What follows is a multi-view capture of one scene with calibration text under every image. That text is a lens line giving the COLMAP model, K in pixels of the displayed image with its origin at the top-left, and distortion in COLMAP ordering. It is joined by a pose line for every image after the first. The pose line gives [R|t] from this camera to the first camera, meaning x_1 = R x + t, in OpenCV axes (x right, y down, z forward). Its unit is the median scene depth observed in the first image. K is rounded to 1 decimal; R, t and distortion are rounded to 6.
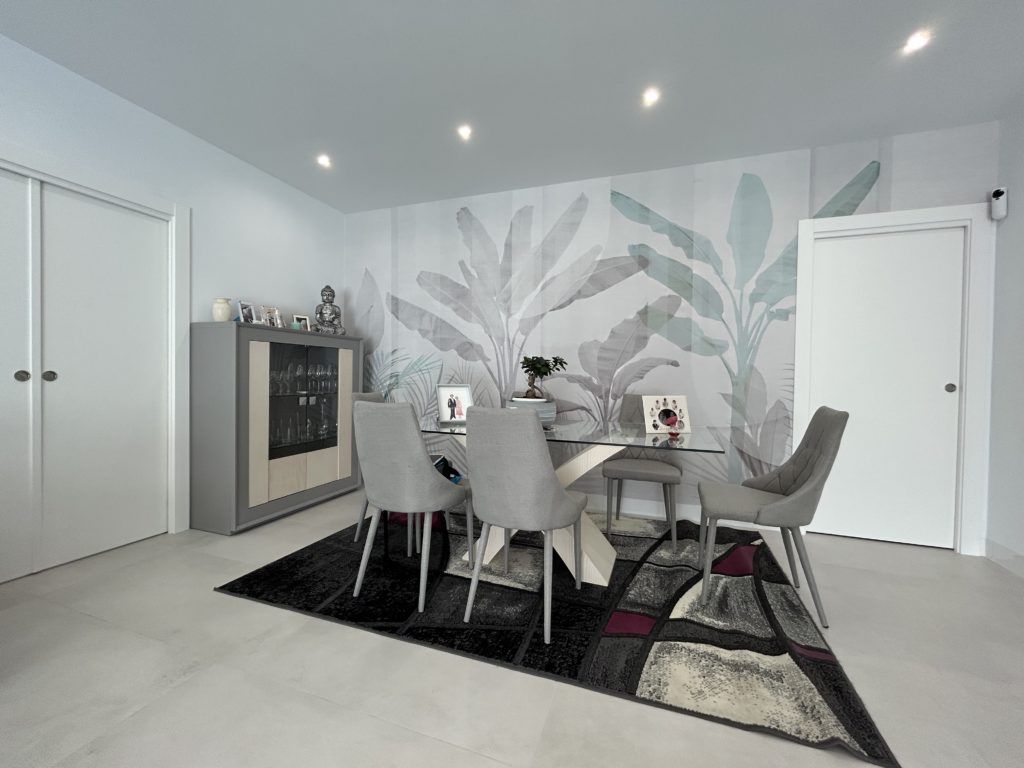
lens RADIAL K [[411.8, 0, 510.7], [0, 411.8, 380.8], [0, 0, 1]] dist [-0.000246, 0.000331]
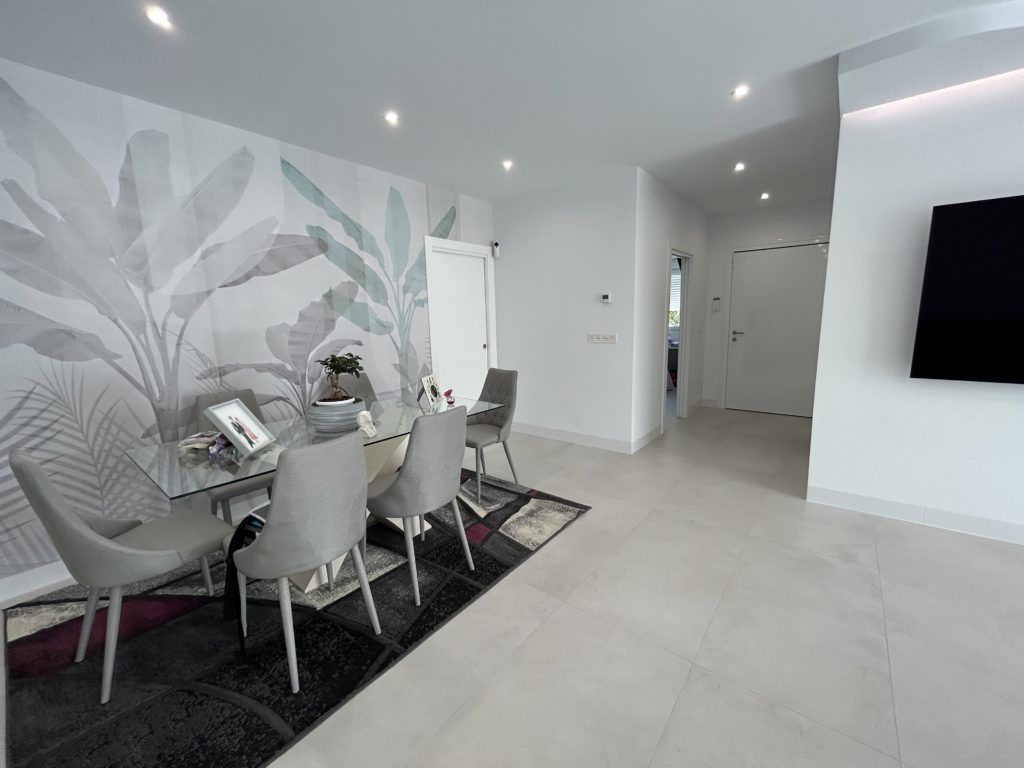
lens RADIAL K [[411.8, 0, 511.5], [0, 411.8, 381.0], [0, 0, 1]] dist [-0.000246, 0.000331]
pose [[0.330037, -0.169853, 0.928561, -0.539186], [0.046159, 0.985406, 0.163844, -0.105813], [-0.942839, -0.011213, 0.333061, 0.221582]]
